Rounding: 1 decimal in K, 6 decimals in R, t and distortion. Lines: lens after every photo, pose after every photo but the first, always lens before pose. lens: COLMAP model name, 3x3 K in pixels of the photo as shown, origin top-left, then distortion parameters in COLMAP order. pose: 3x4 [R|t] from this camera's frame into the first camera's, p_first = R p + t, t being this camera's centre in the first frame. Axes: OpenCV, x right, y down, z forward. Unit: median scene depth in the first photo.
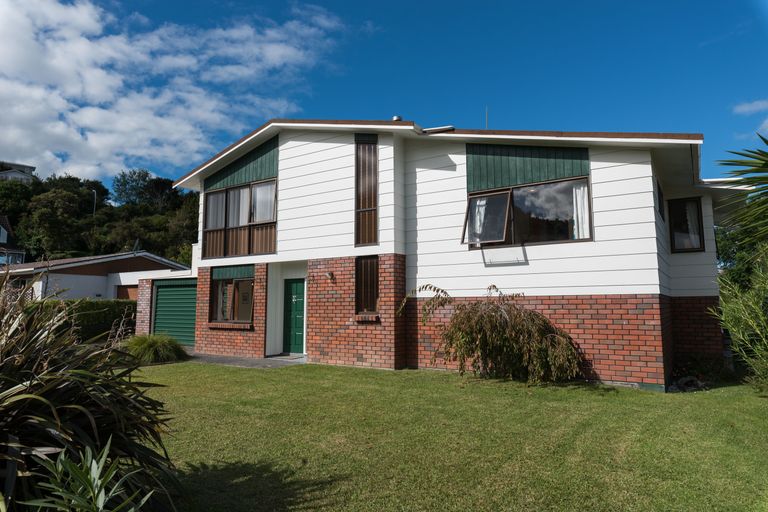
lens RADIAL K [[495.7, 0, 384.0], [0, 495.7, 256.0], [0, 0, 1]] dist [-0.001287, 0.000013]
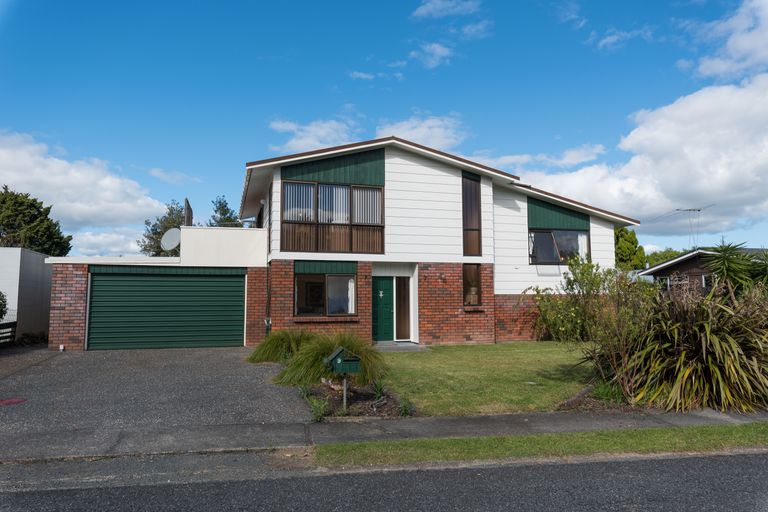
lens RADIAL K [[517.2, 0, 384.0], [0, 517.2, 256.0], [0, 0, 1]] dist [0.004627, 0.001066]
pose [[0.643066, 0.058211, 0.763596, -1.121211], [-0.079690, 0.996780, -0.008876, 0.009936], [-0.761654, -0.055143, 0.645634, 0.233348]]
